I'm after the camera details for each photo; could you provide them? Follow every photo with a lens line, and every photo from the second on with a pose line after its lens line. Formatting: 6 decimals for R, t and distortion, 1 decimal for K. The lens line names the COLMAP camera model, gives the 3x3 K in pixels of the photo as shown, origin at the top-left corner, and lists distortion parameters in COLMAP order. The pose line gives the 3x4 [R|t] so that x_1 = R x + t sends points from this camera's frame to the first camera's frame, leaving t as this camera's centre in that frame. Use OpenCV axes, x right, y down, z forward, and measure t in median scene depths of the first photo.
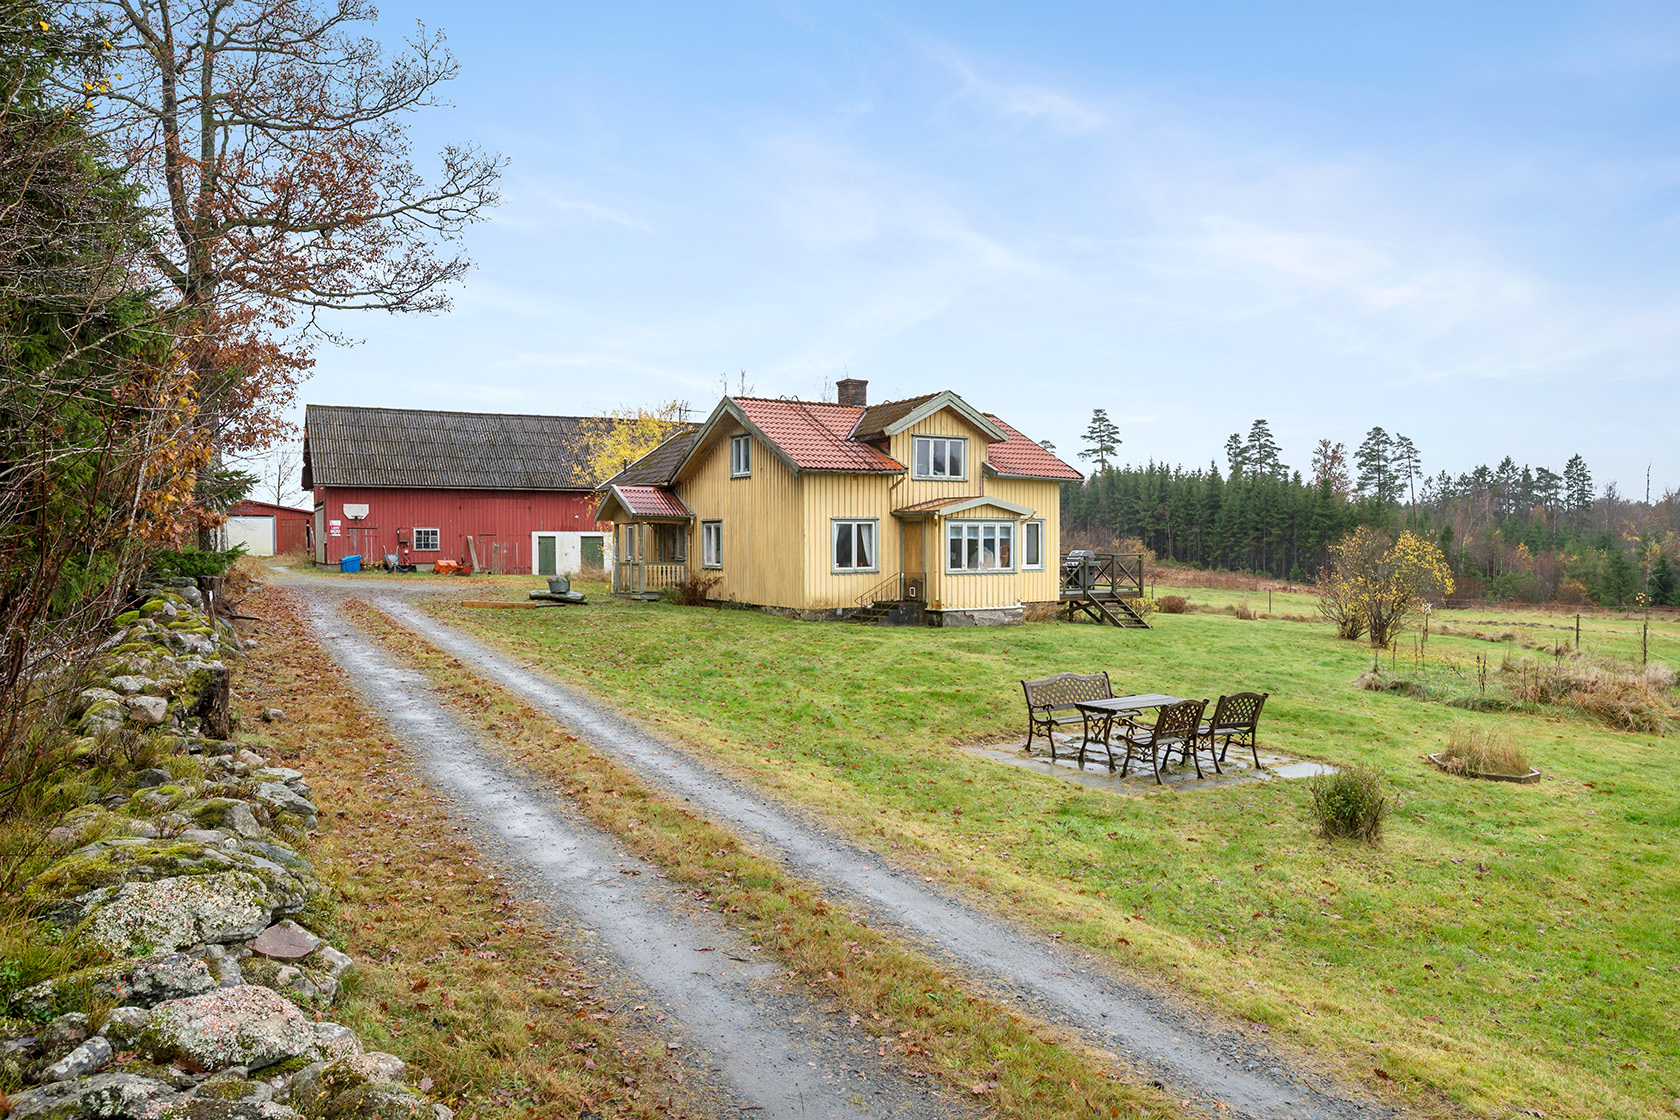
lens RADIAL K [[1140.9, 0, 838.0], [0, 1140.9, 561.0], [0, 0, 1]] dist [-0.002525, -0.001152]
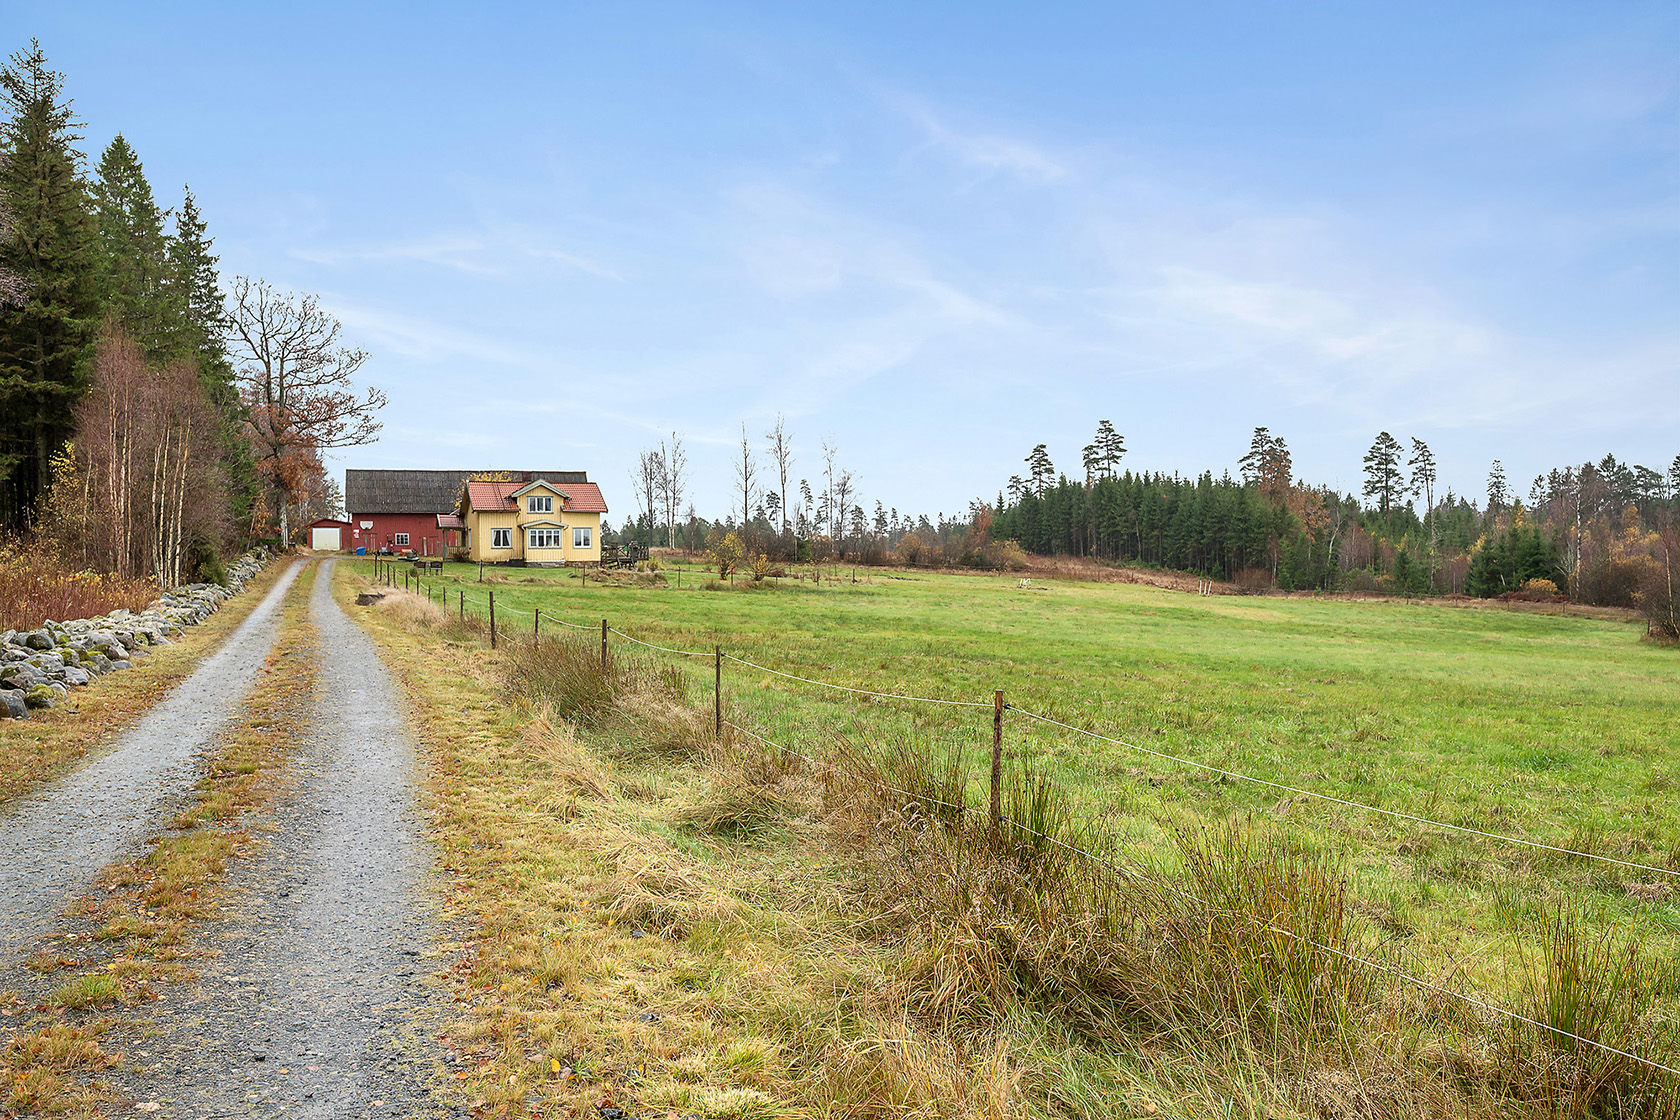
lens RADIAL K [[1341.9, 0, 841.5], [0, 1341.9, 559.4], [0, 0, 1]] dist [0.000354, -0.001744]
pose [[0.988430, -0.002659, -0.151651, 1.206079], [0.001068, 0.999943, -0.010577, 0.066230], [0.151671, 0.010292, 0.988377, -1.888248]]
